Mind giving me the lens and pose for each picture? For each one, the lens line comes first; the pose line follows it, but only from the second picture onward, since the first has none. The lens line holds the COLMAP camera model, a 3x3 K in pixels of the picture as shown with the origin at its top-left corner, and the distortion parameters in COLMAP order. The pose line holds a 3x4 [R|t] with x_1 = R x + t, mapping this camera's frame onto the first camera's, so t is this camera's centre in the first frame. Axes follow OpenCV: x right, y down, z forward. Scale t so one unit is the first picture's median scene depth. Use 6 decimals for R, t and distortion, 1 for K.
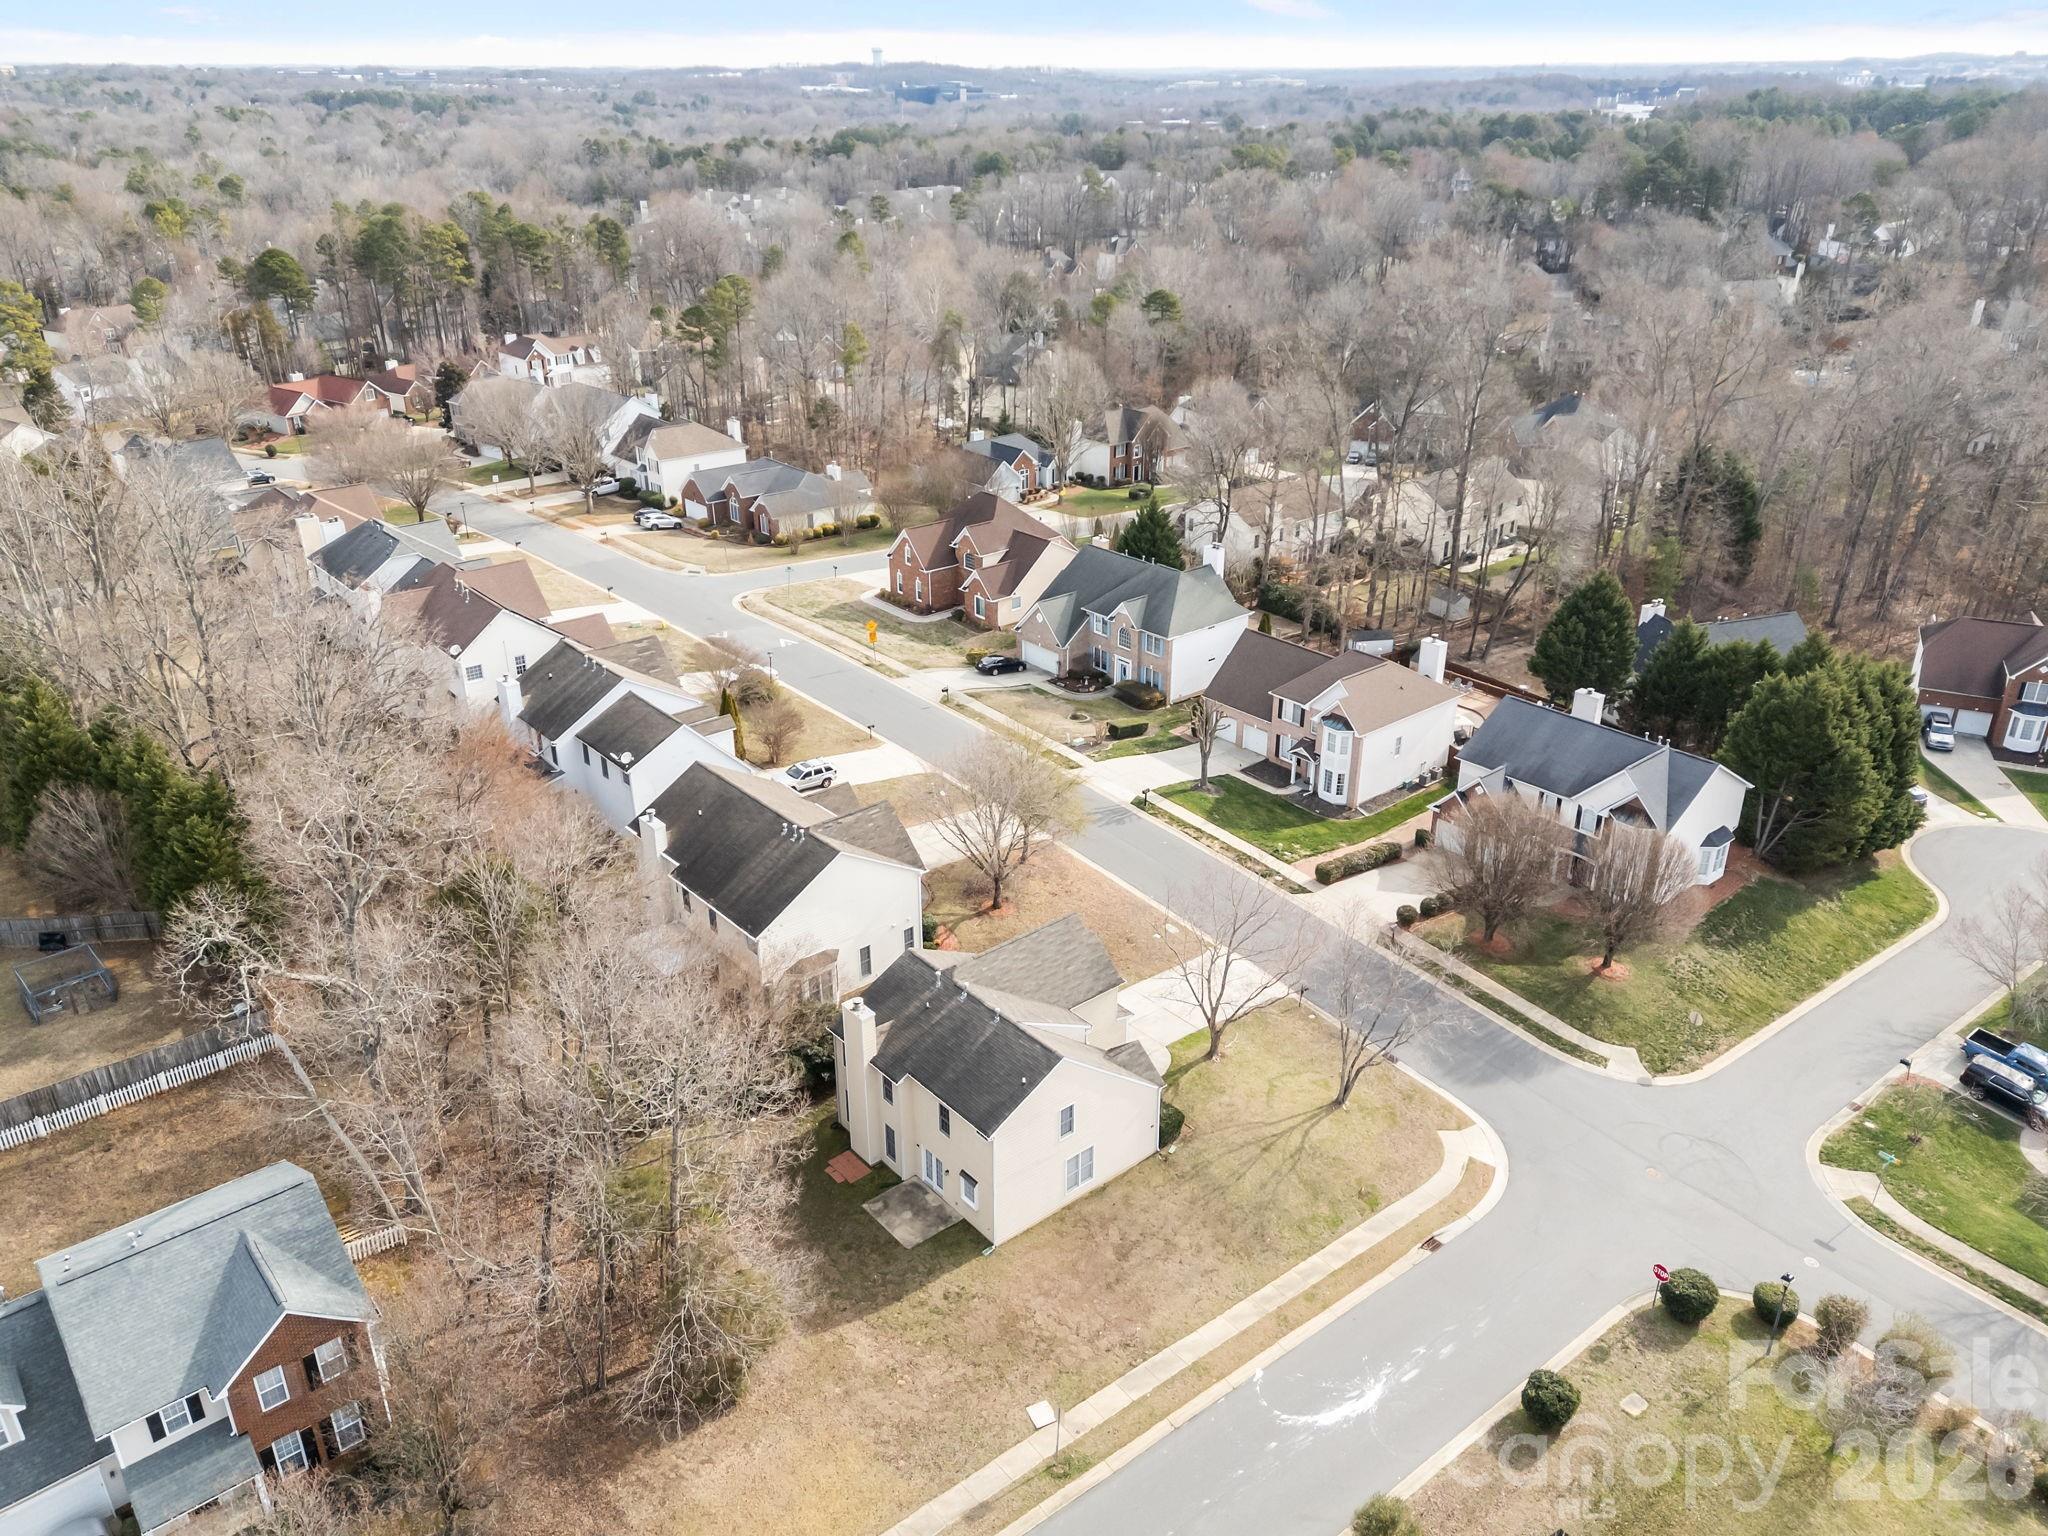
lens RADIAL K [[1482.5, 0, 1022.4], [0, 1482.5, 777.4], [0, 0, 1]] dist [0.132363, -0.167467]
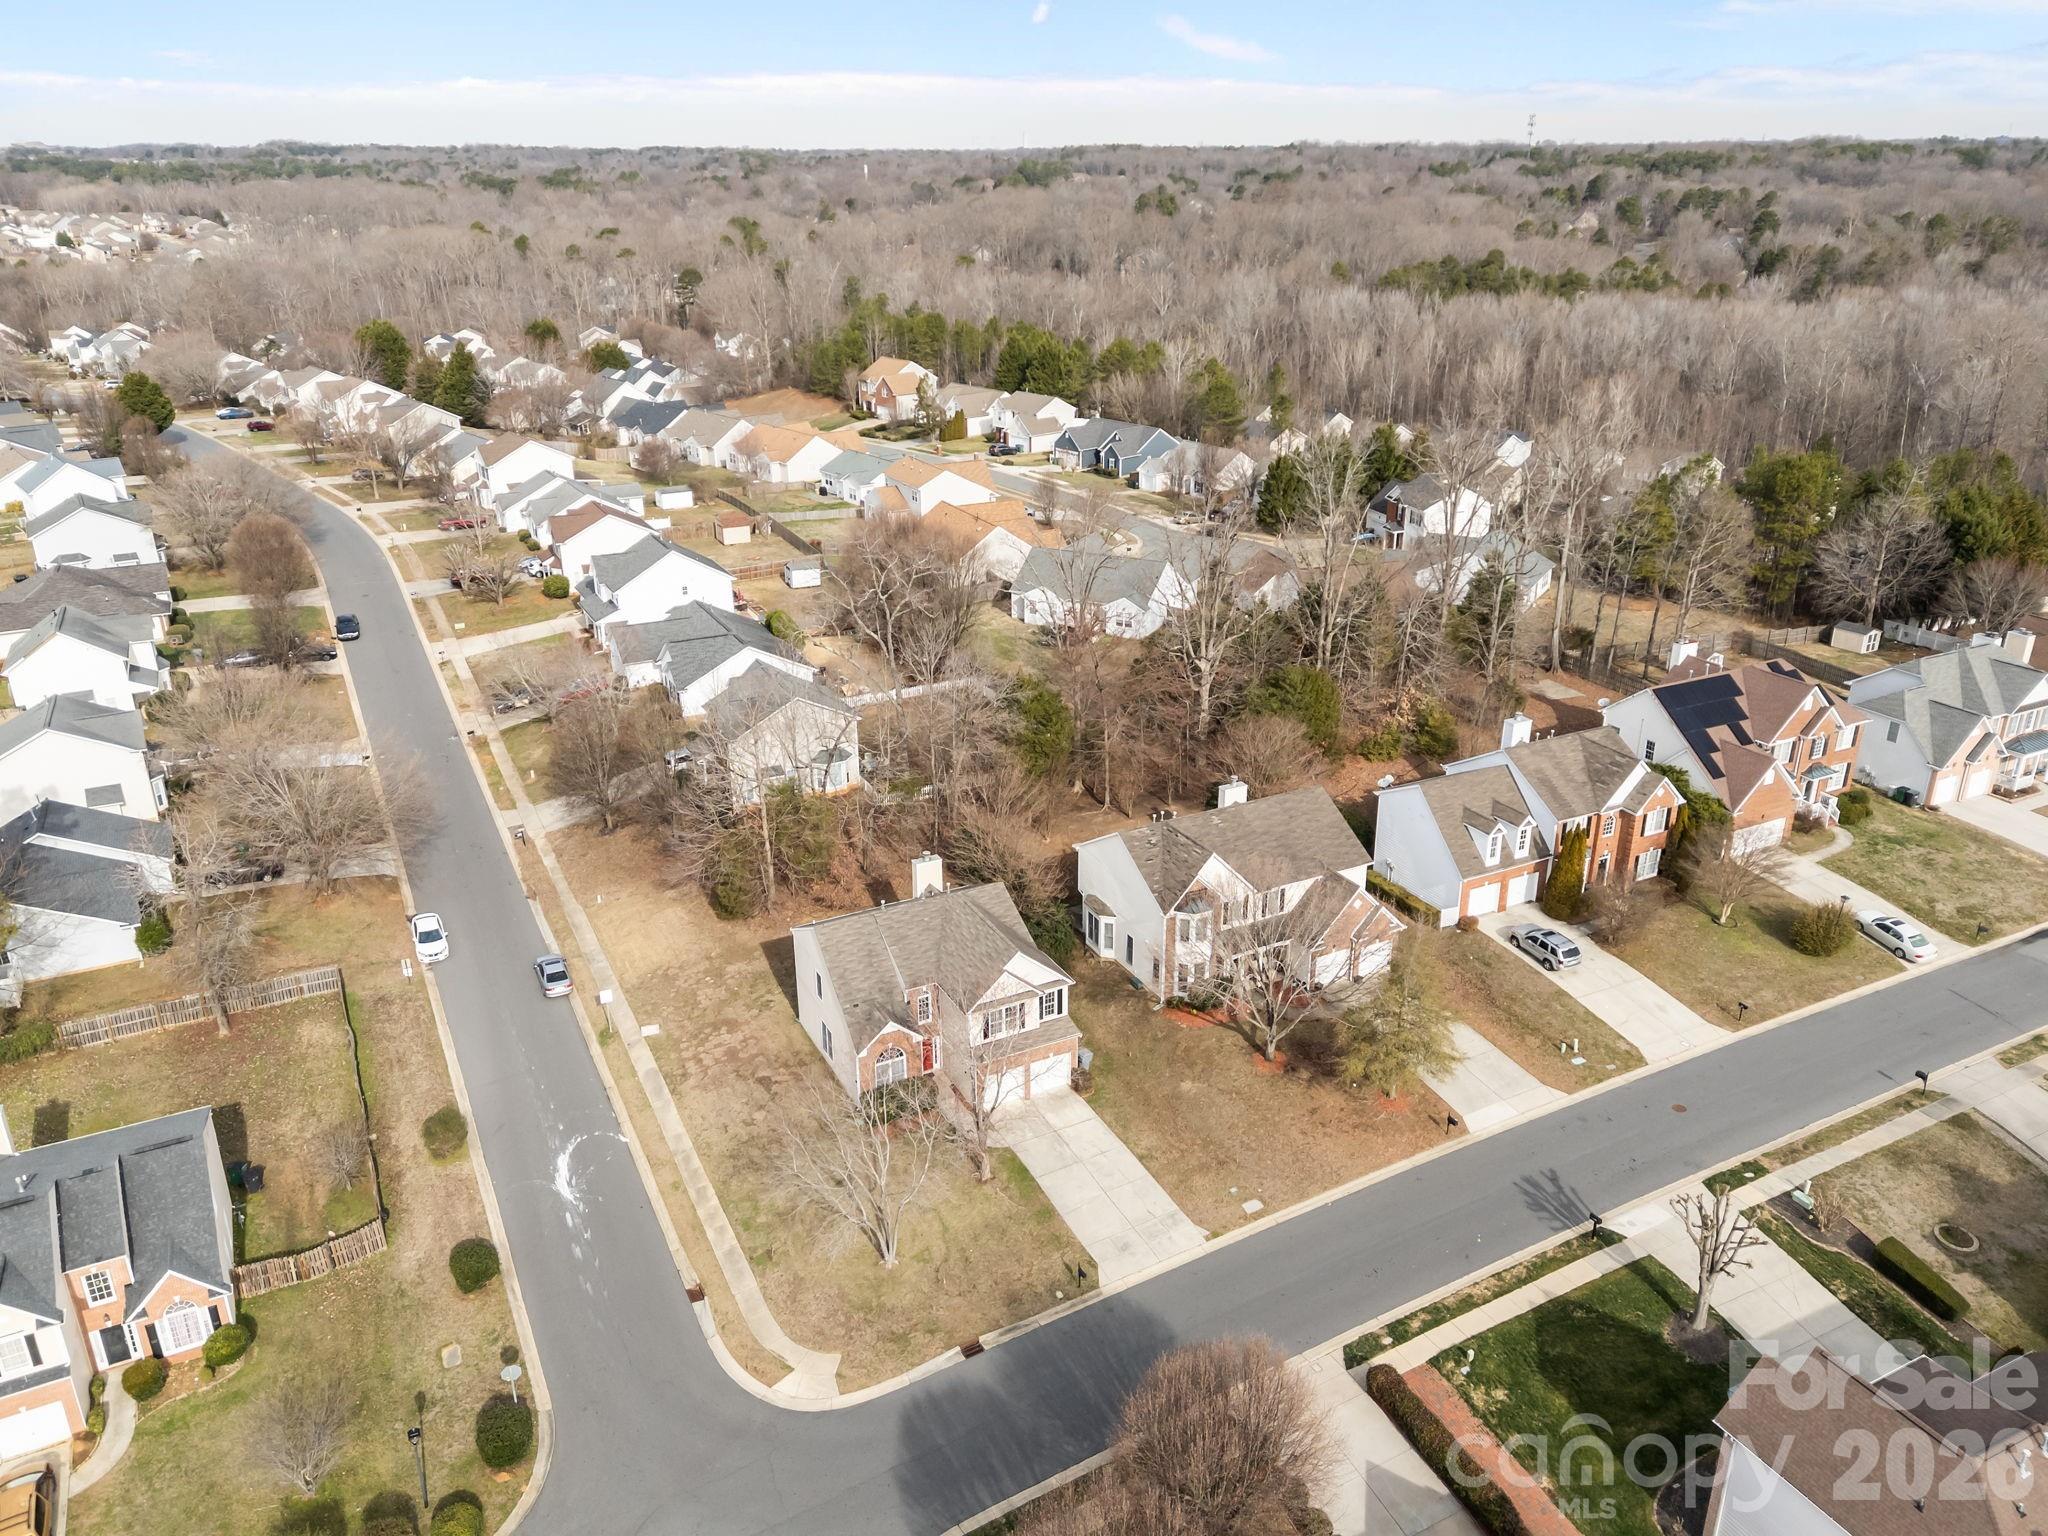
lens RADIAL K [[1482.5, 0, 1022.4], [0, 1482.5, 777.4], [0, 0, 1]] dist [0.132363, -0.167467]
pose [[-0.221162, 0.379356, -0.898430, 0.642563], [-0.413993, 0.797597, 0.438690, -0.322806], [0.883004, 0.468966, -0.019348, 0.672211]]
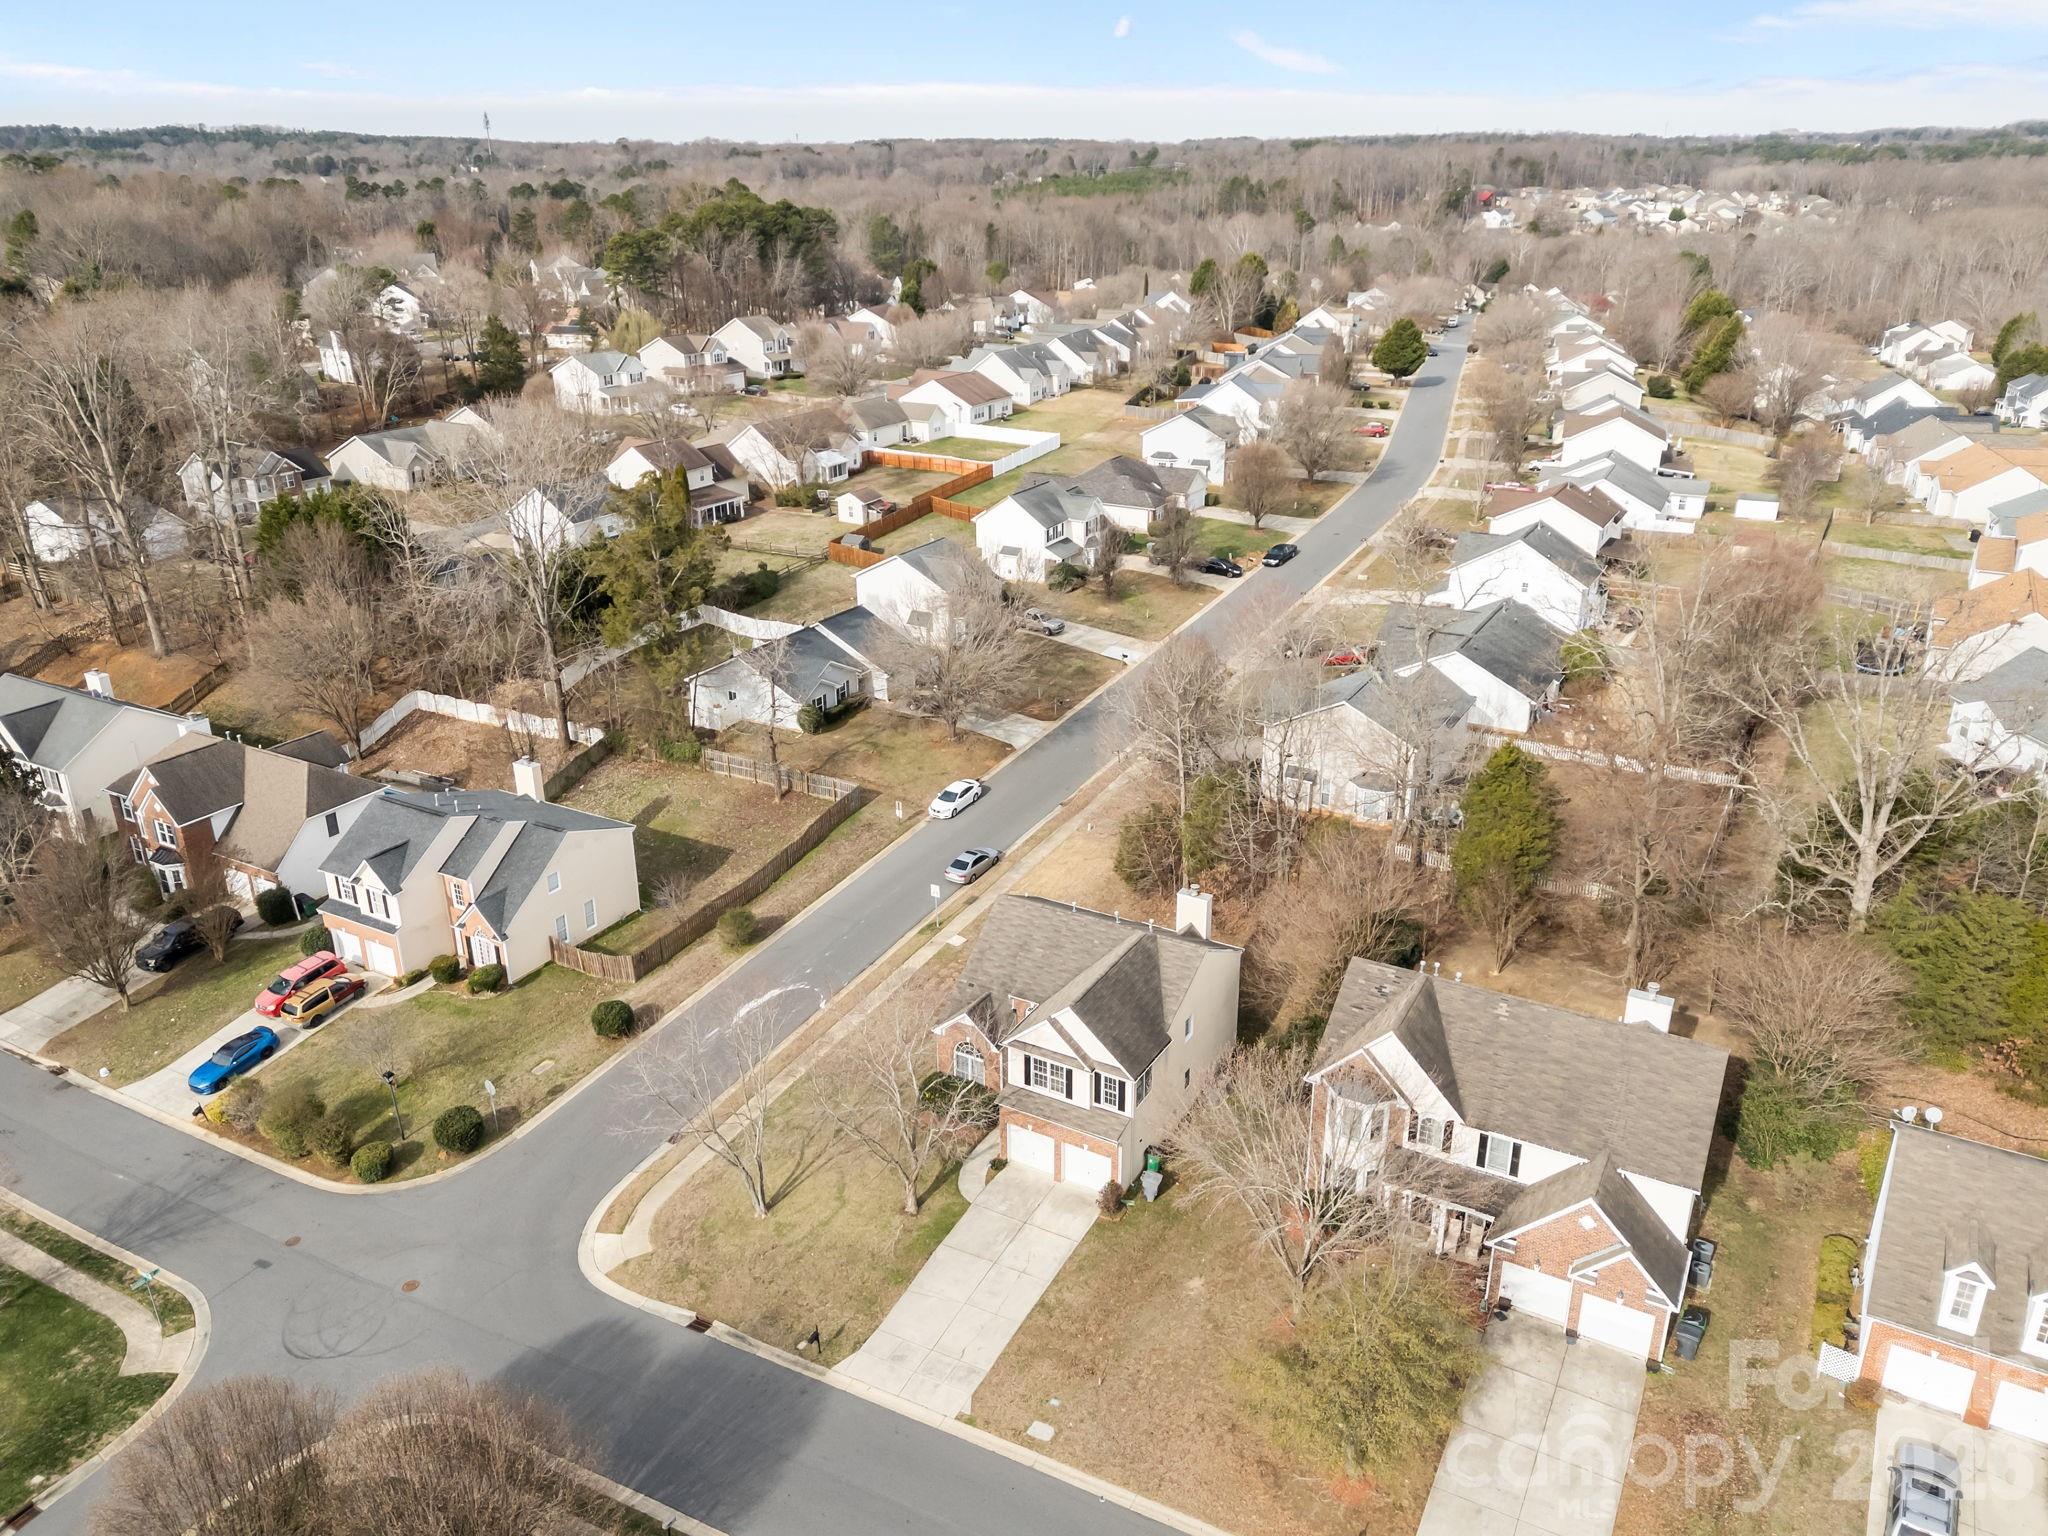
lens RADIAL K [[1482.5, 0, 1022.4], [0, 1482.5, 777.4], [0, 0, 1]] dist [0.132363, -0.167467]
pose [[-0.936092, 0.142809, -0.321462, 0.223740], [-0.145232, 0.675436, 0.722976, -0.434549], [0.320375, 0.723458, -0.611529, 0.992641]]
